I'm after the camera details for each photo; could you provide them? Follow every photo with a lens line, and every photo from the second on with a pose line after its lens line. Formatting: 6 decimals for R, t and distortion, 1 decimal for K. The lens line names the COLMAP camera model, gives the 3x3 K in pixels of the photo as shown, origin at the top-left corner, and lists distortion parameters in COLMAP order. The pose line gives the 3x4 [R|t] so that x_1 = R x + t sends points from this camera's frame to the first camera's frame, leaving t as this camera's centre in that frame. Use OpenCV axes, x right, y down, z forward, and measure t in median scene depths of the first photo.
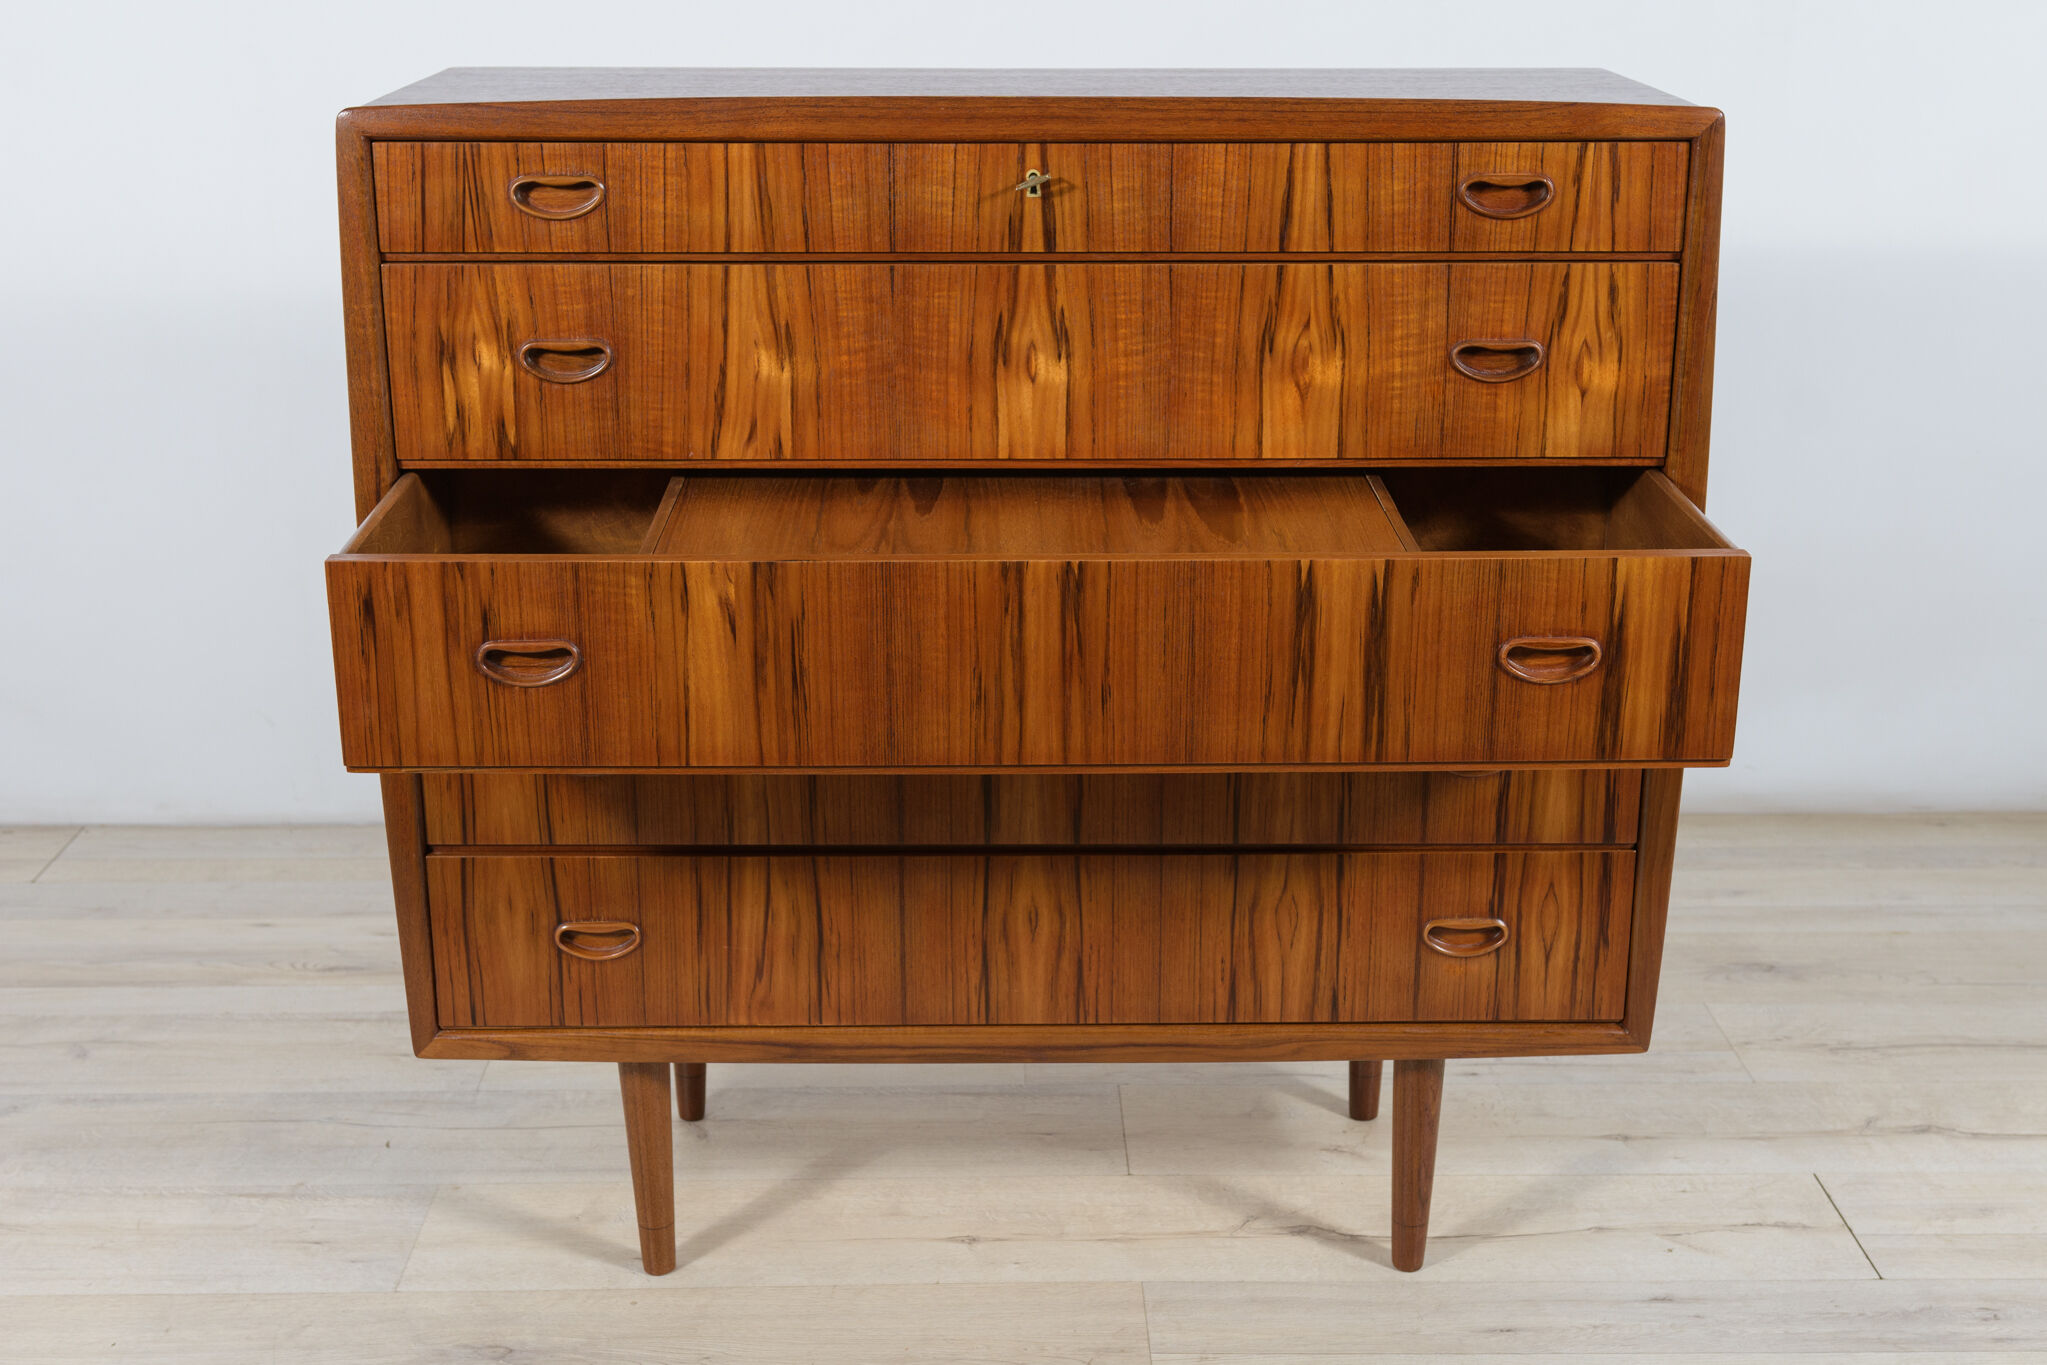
lens RADIAL K [[2565.5, 0, 1018.0], [0, 2565.5, 700.9], [0, 0, 1]] dist [0.006951, -0.010922]
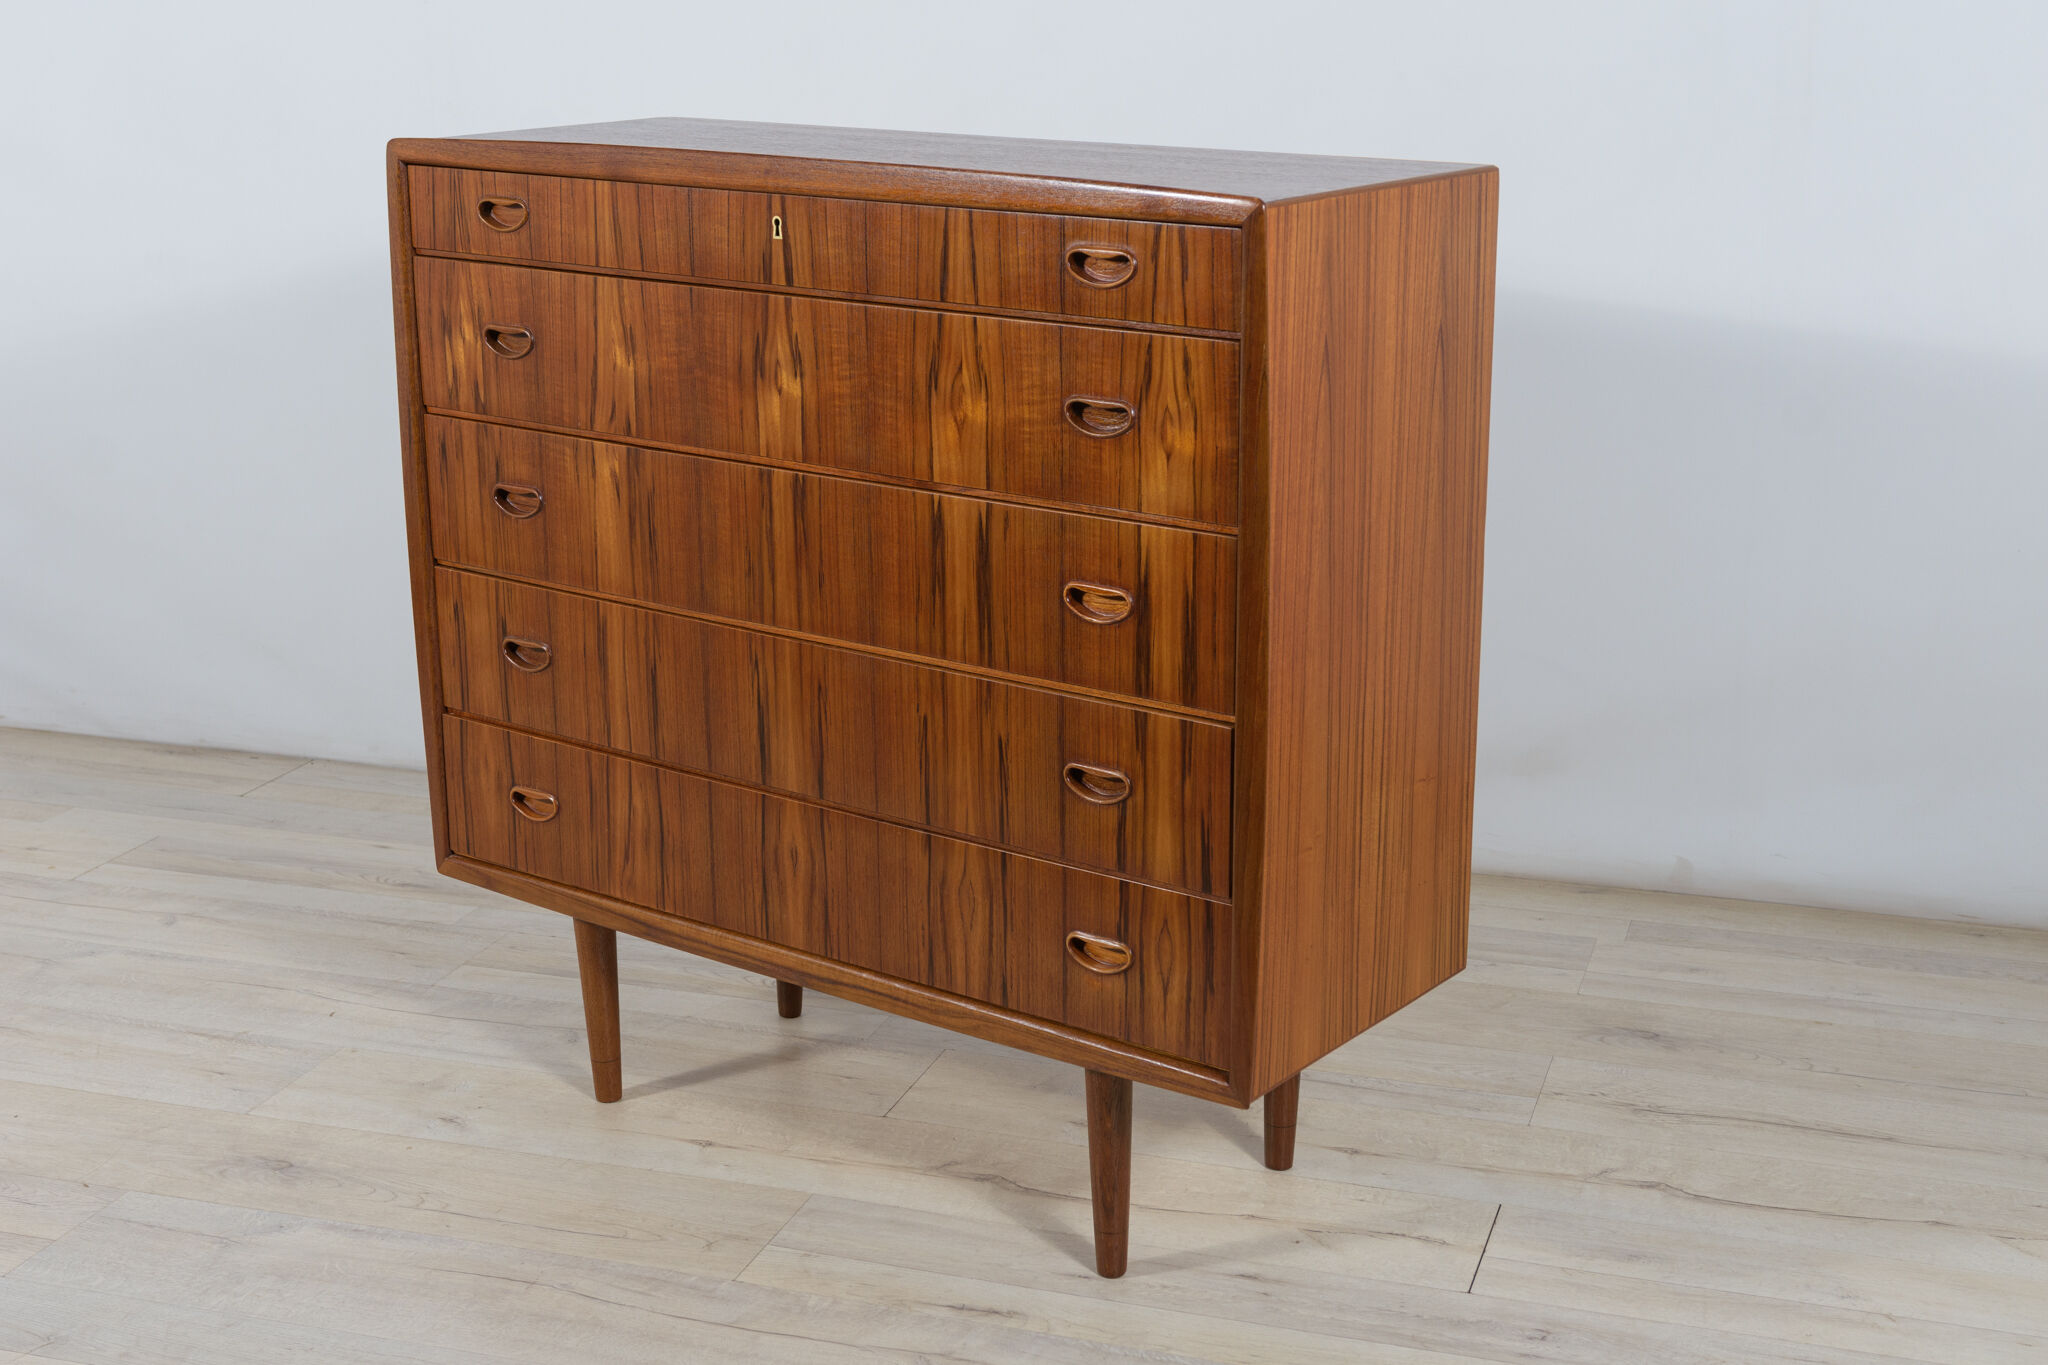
lens RADIAL K [[2788.9, 0, 1029.7], [0, 2788.9, 685.0], [0, 0, 1]] dist [0.000163, -0.001032]
pose [[0.790869, 0.161102, -0.590400, 0.882686], [-0.177321, 0.983668, 0.030883, -0.052700], [0.585733, 0.080266, 0.806520, 0.041029]]
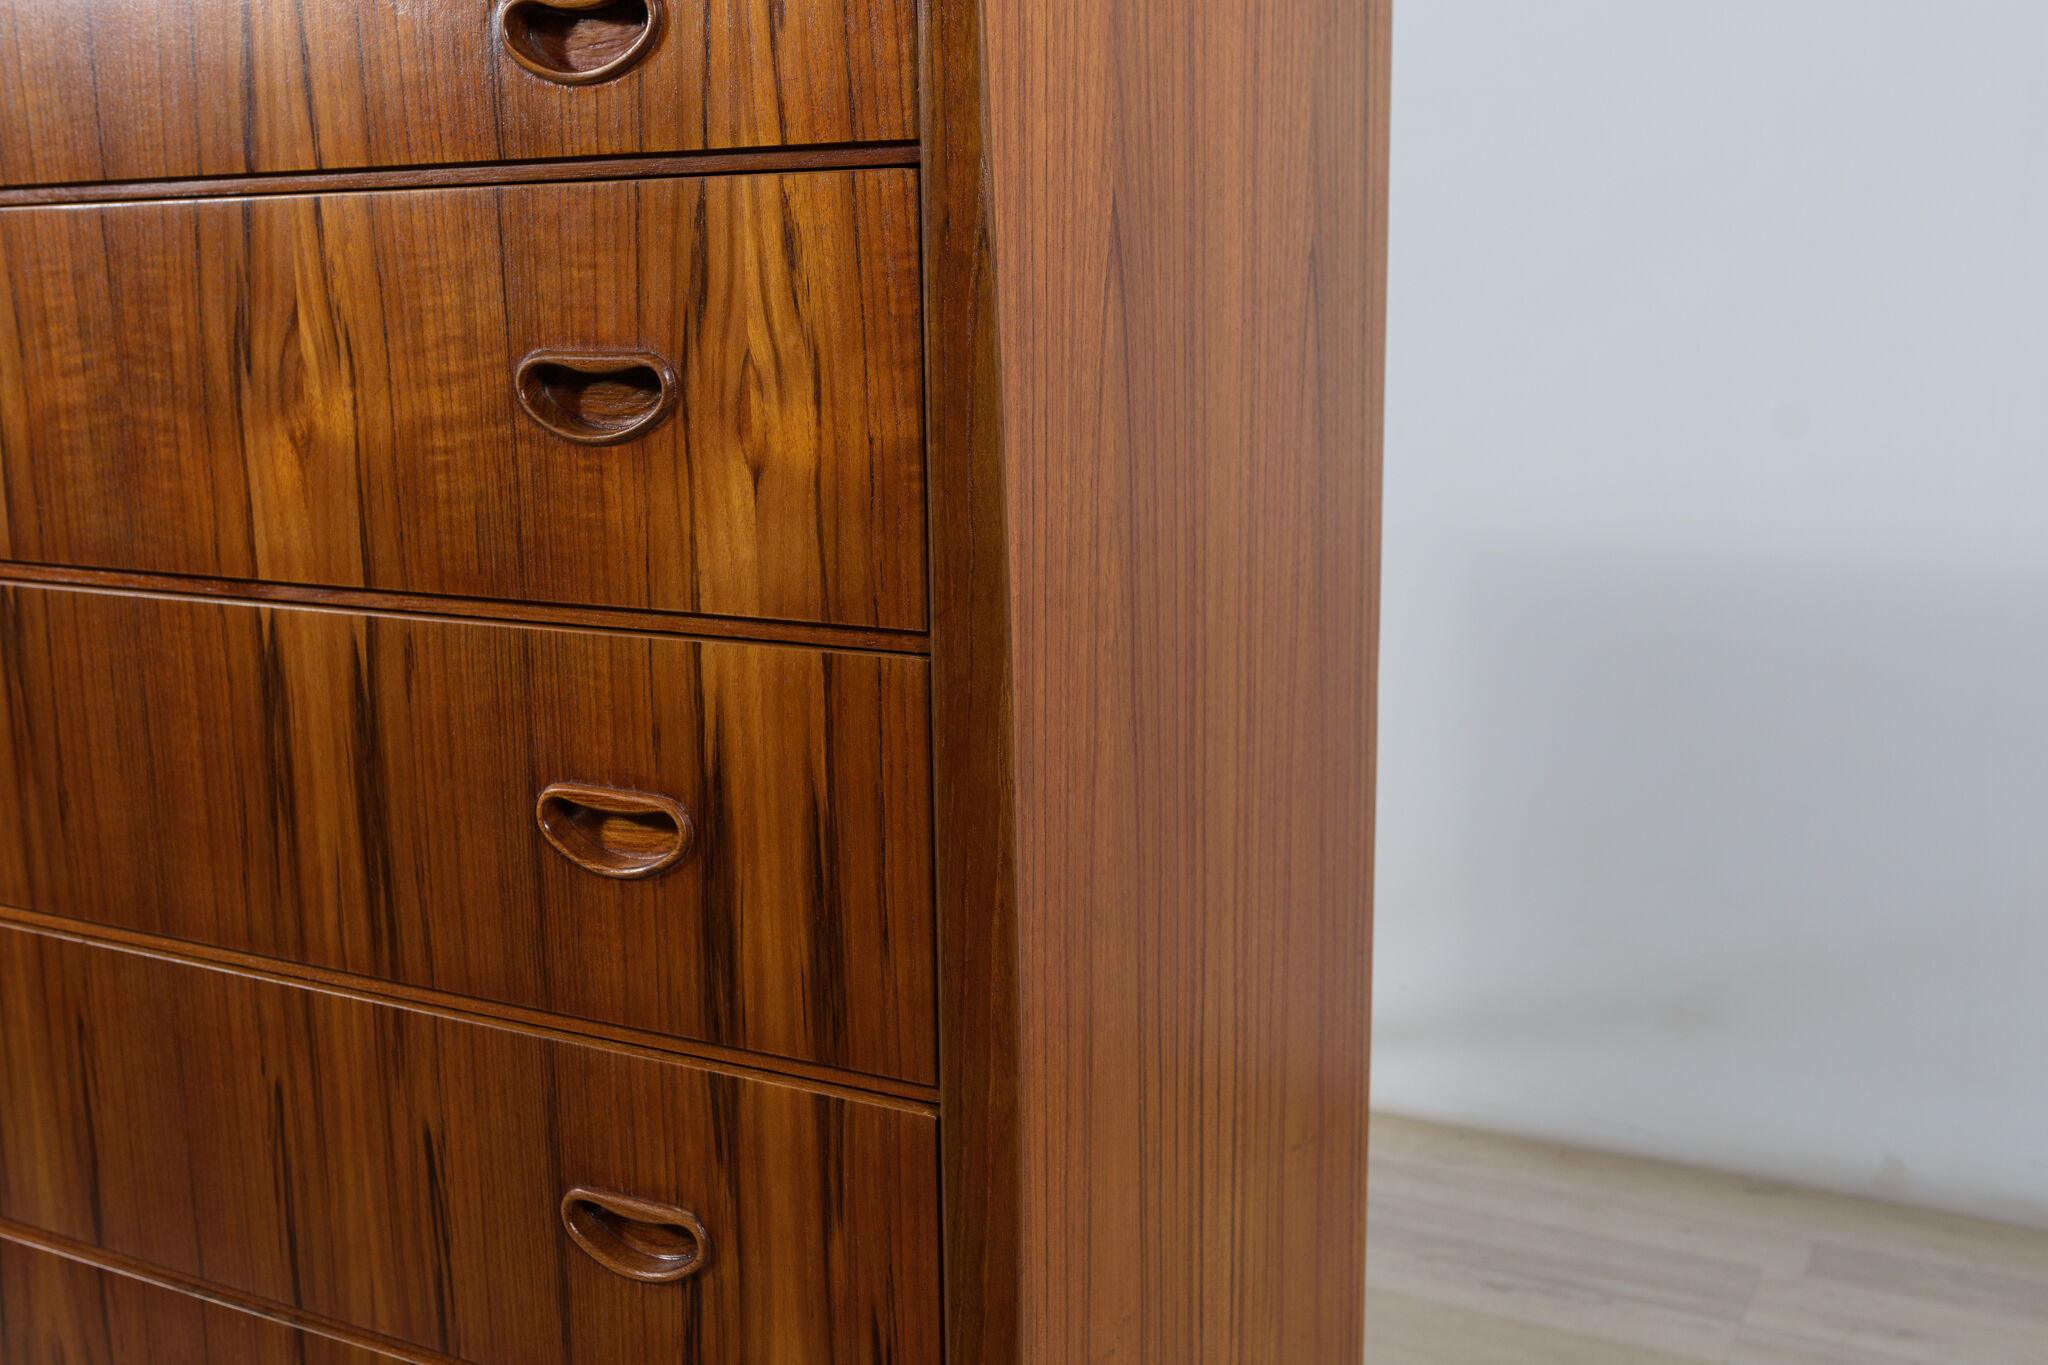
lens RADIAL K [[2097.3, 0, 1046.7], [0, 2097.3, 709.3], [0, 0, 1]] dist [-0.007695, 0.007826]
pose [[0.873258, 0.086209, -0.479570, 0.446968], [-0.136664, 0.988053, -0.071238, -0.061133], [0.467699, 0.127749, 0.874607, 0.718304]]
